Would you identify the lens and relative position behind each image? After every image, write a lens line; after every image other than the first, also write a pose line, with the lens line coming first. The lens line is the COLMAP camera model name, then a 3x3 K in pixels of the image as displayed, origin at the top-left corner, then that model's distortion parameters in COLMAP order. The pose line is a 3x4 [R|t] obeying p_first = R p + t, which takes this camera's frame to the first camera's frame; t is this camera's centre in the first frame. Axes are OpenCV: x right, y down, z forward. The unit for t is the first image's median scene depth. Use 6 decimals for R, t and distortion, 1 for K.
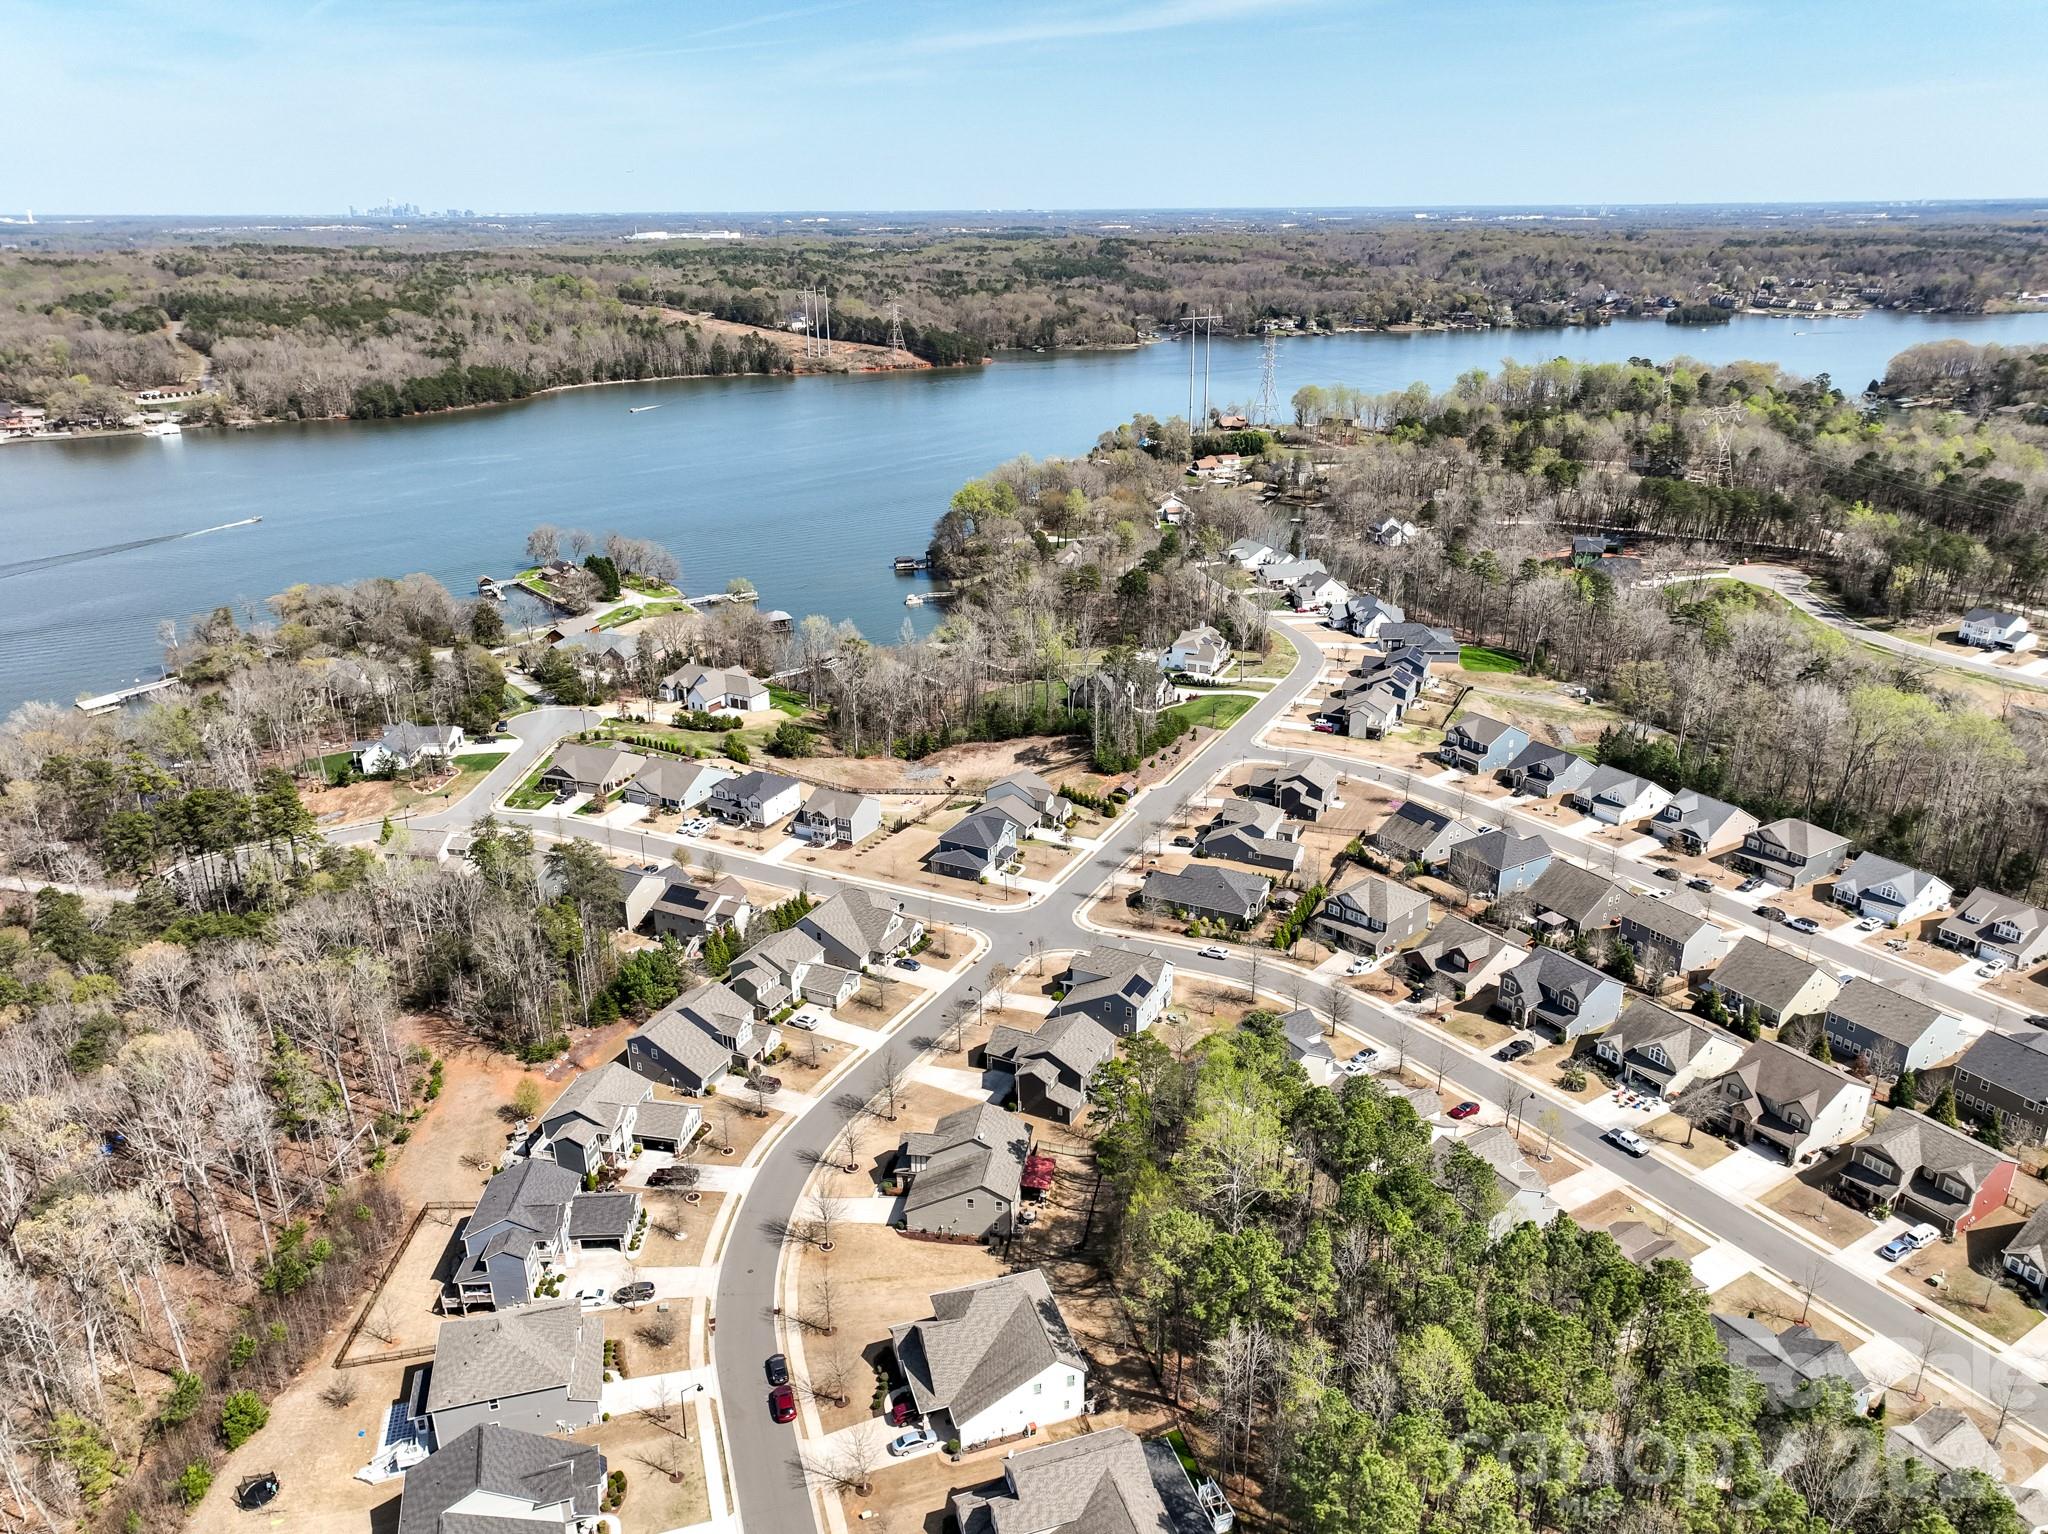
lens RADIAL K [[1442.5, 0, 1036.3], [0, 1442.5, 761.8], [0, 0, 1]] dist [0.014135, -0.002915]
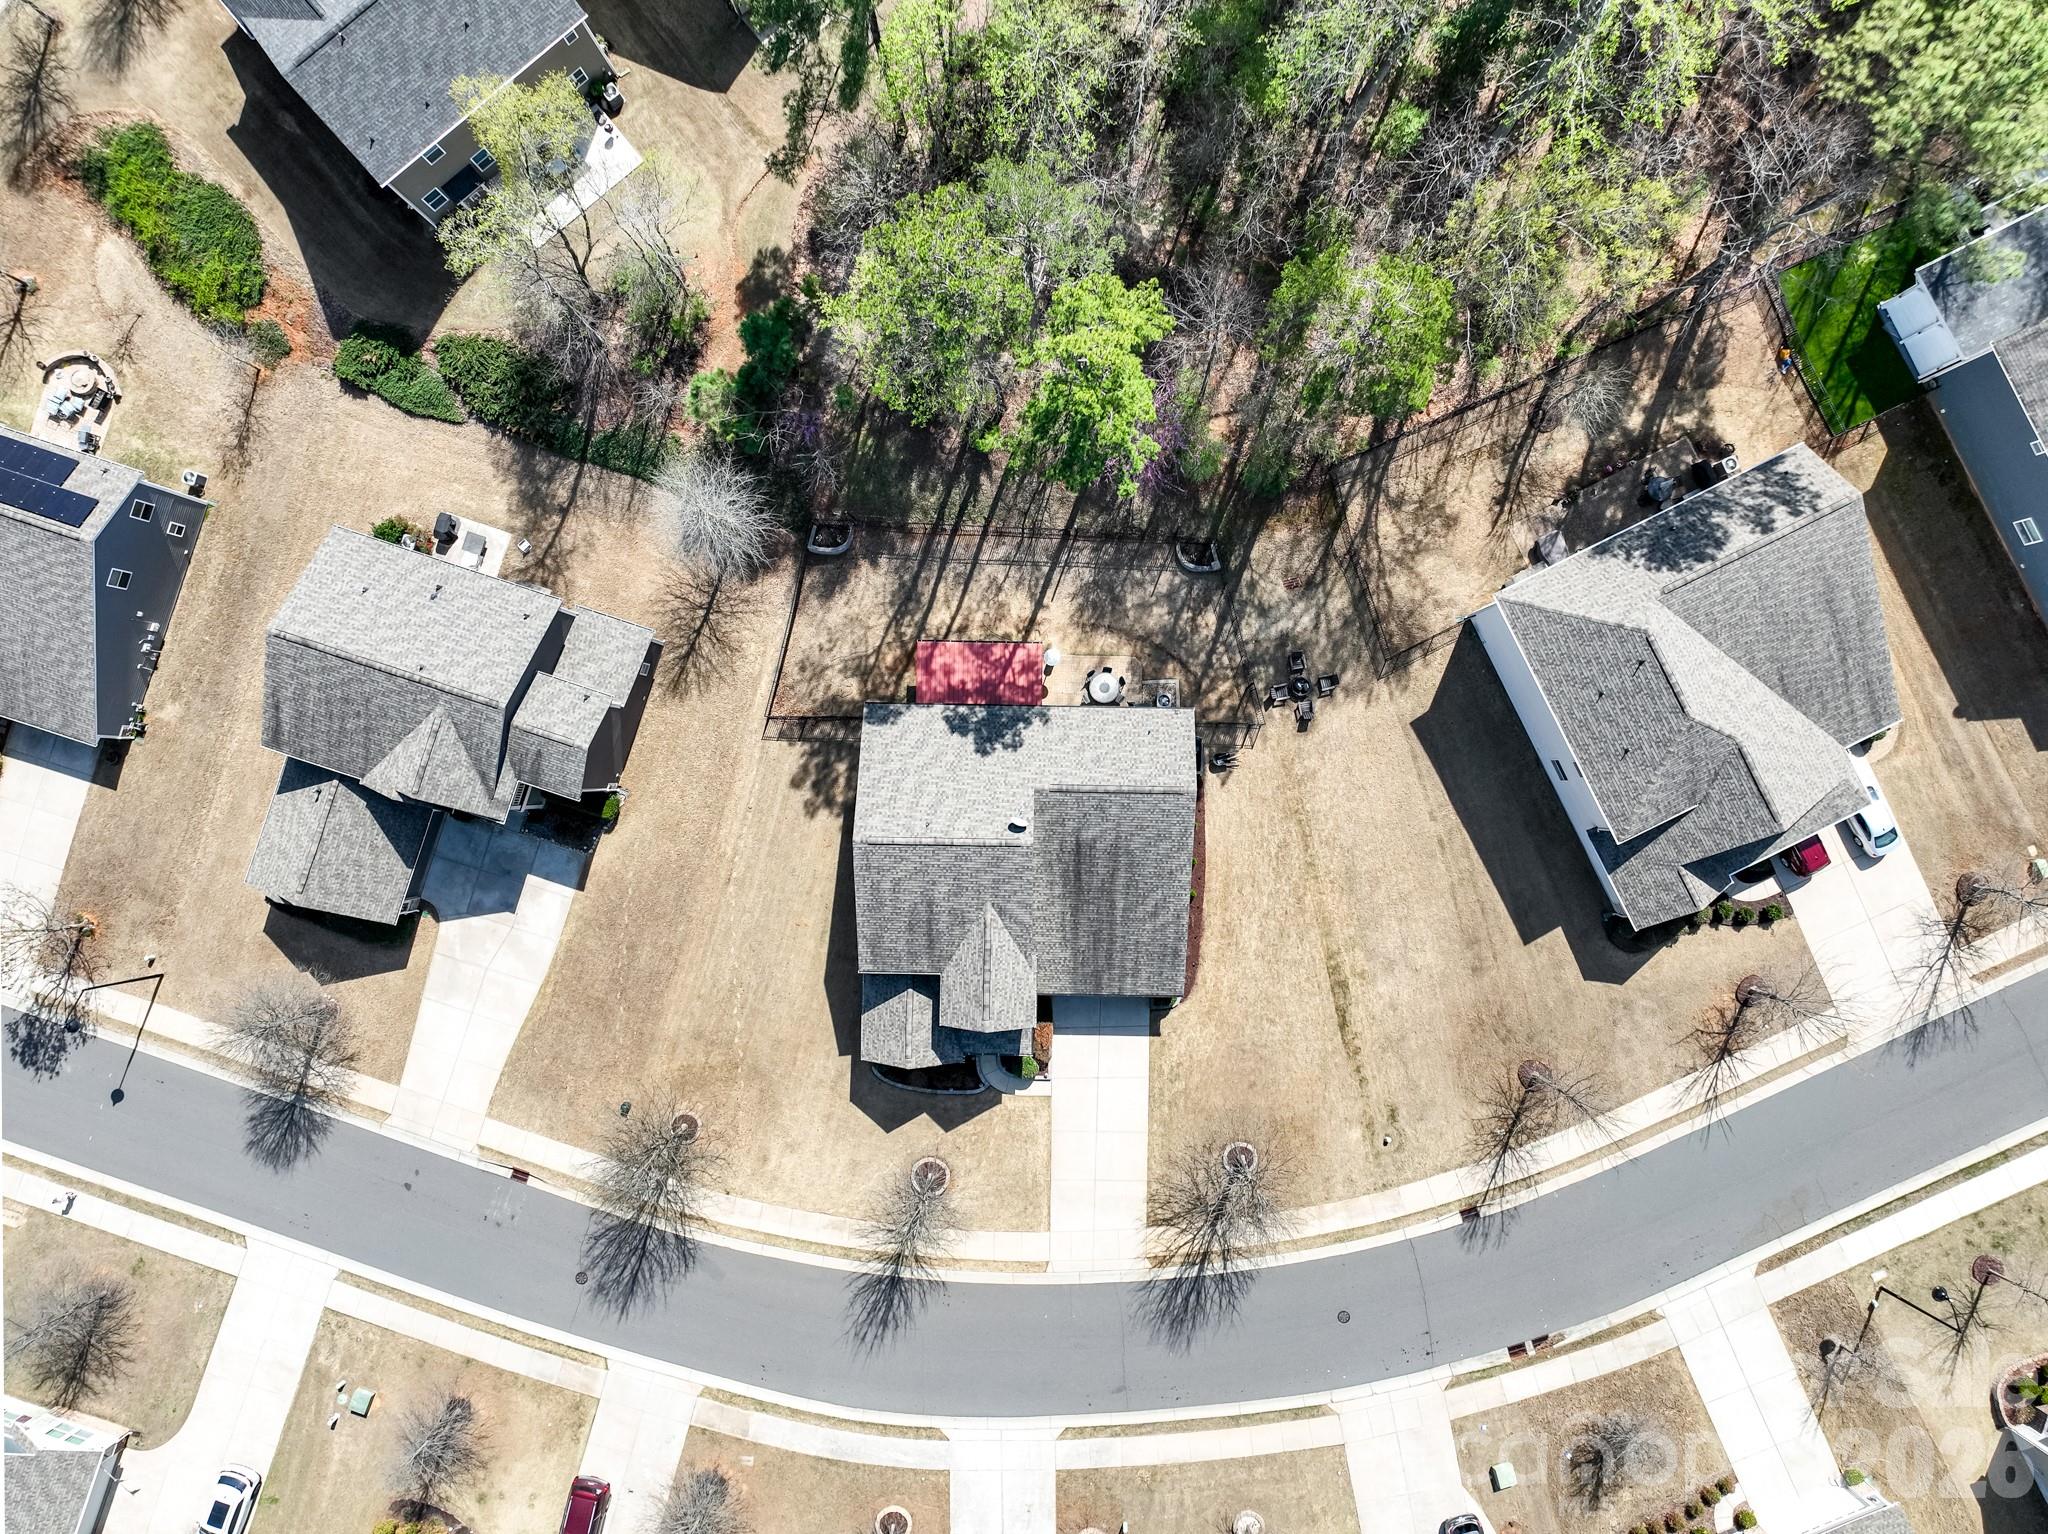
lens RADIAL K [[1442.5, 0, 1036.3], [0, 1442.5, 761.8], [0, 0, 1]] dist [0.014135, -0.002915]
pose [[-0.138664, -0.990094, 0.022065, -0.026646], [0.360827, -0.029760, 0.932158, -0.058046], [-0.922267, 0.137218, 0.361379, 0.733216]]
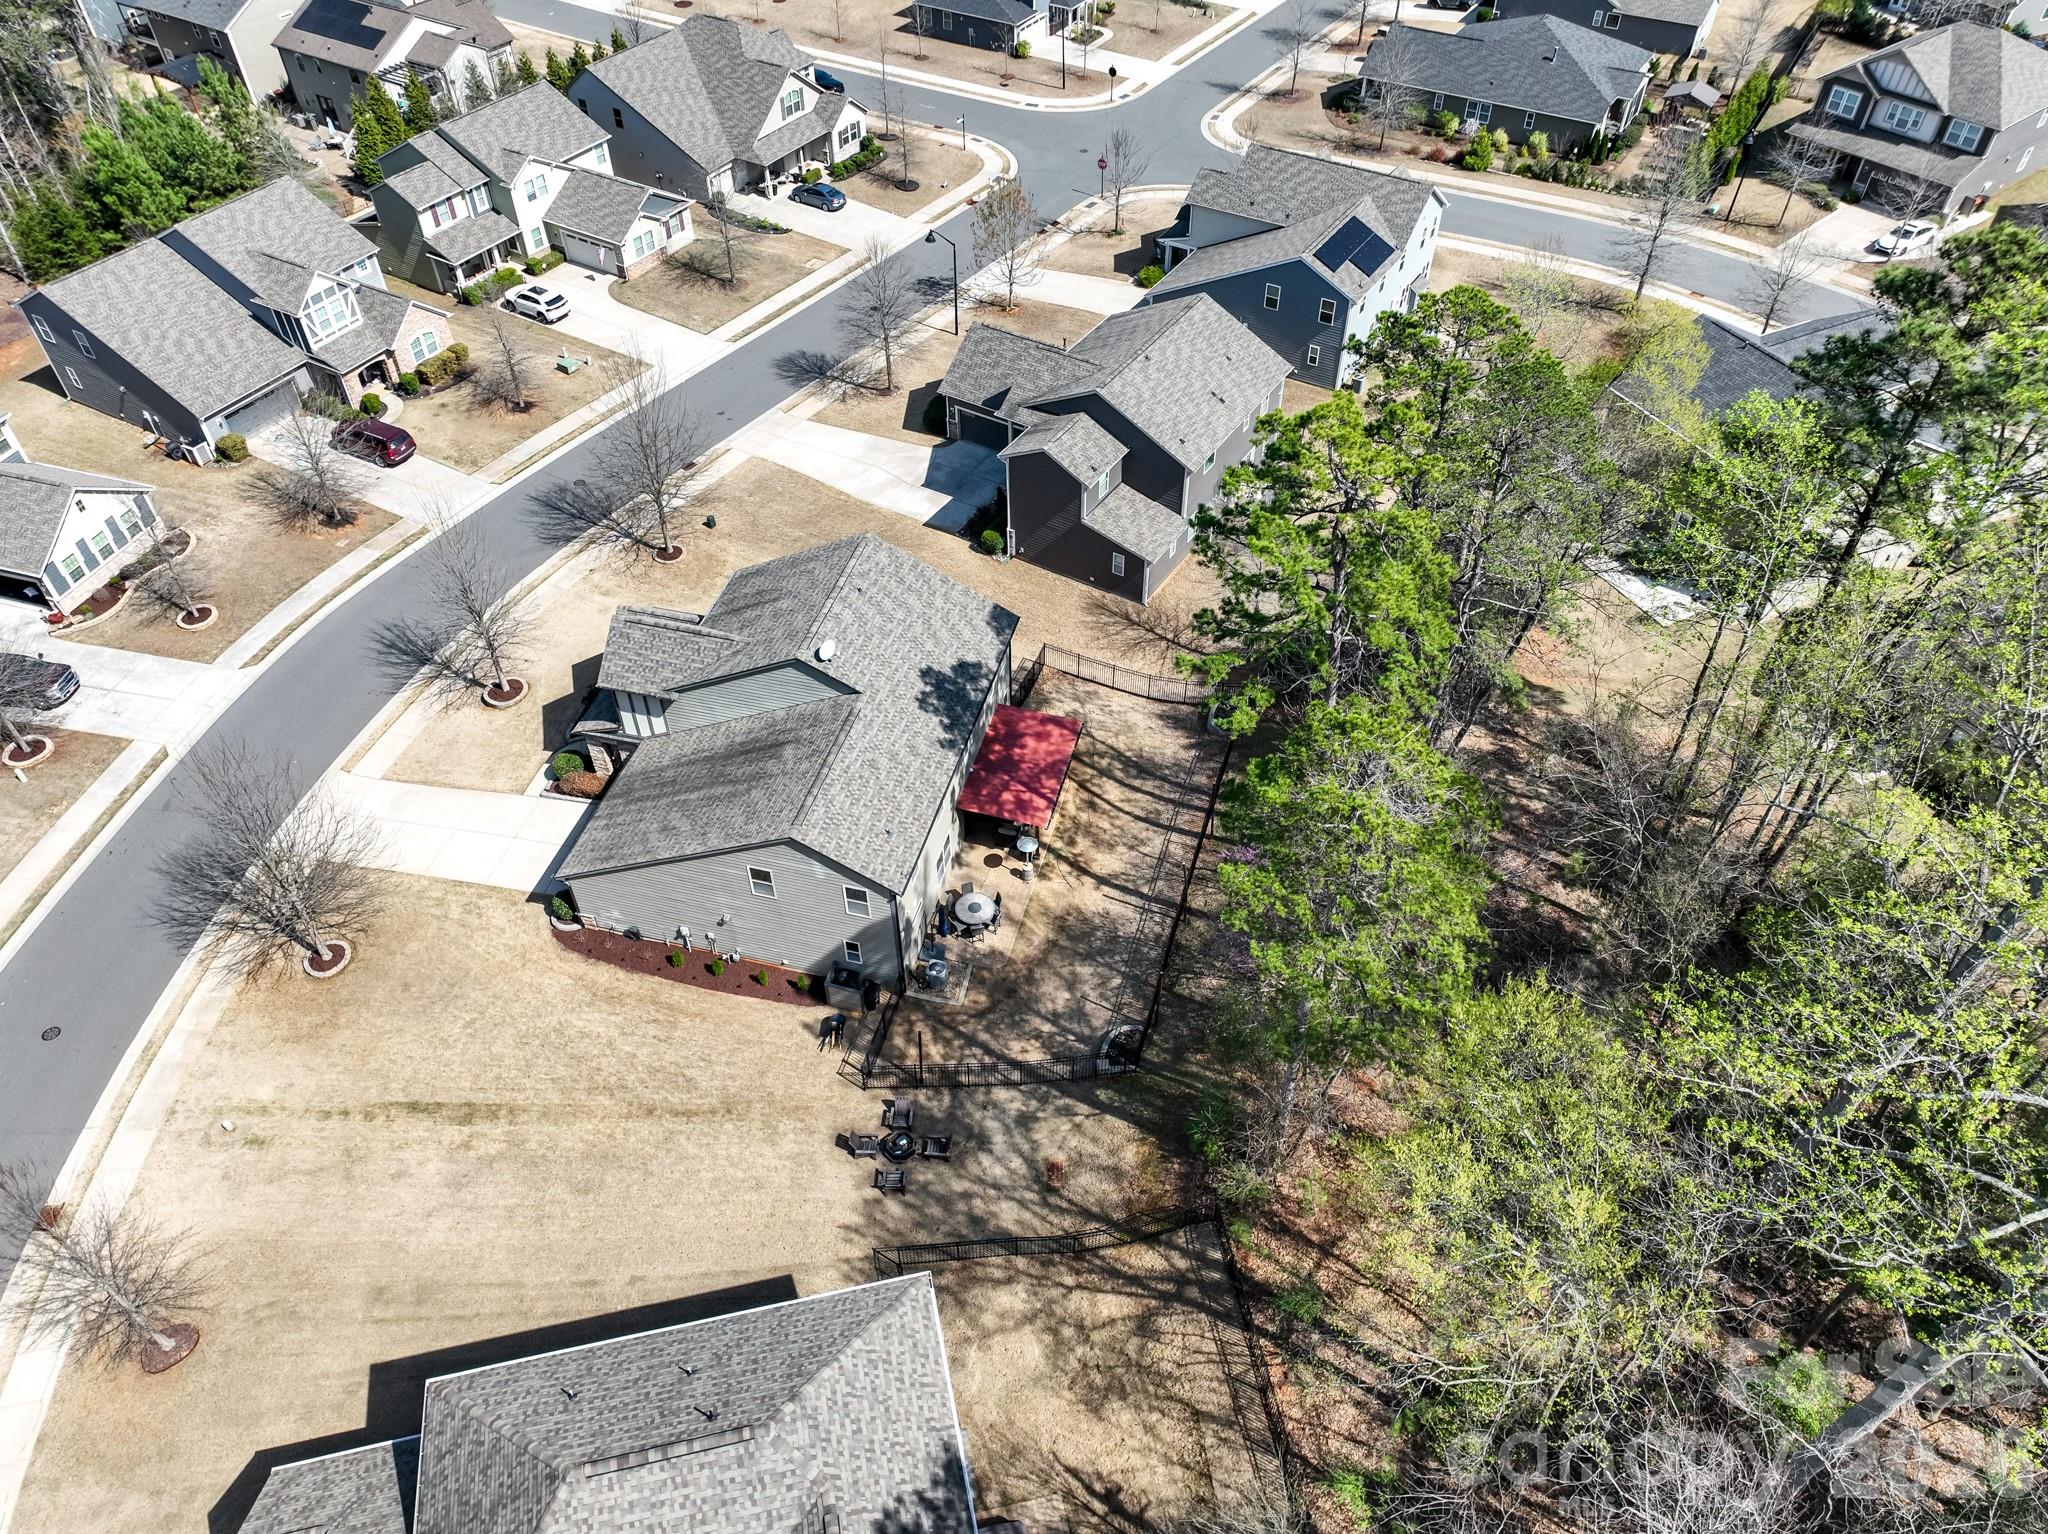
lens RADIAL K [[1442.5, 0, 1036.3], [0, 1442.5, 761.8], [0, 0, 1]] dist [0.014135, -0.002915]
pose [[0.995299, 0.071932, -0.064855, 0.021353], [-0.039663, 0.913622, 0.404625, 0.134682], [0.088358, -0.400150, 0.912180, 0.614346]]
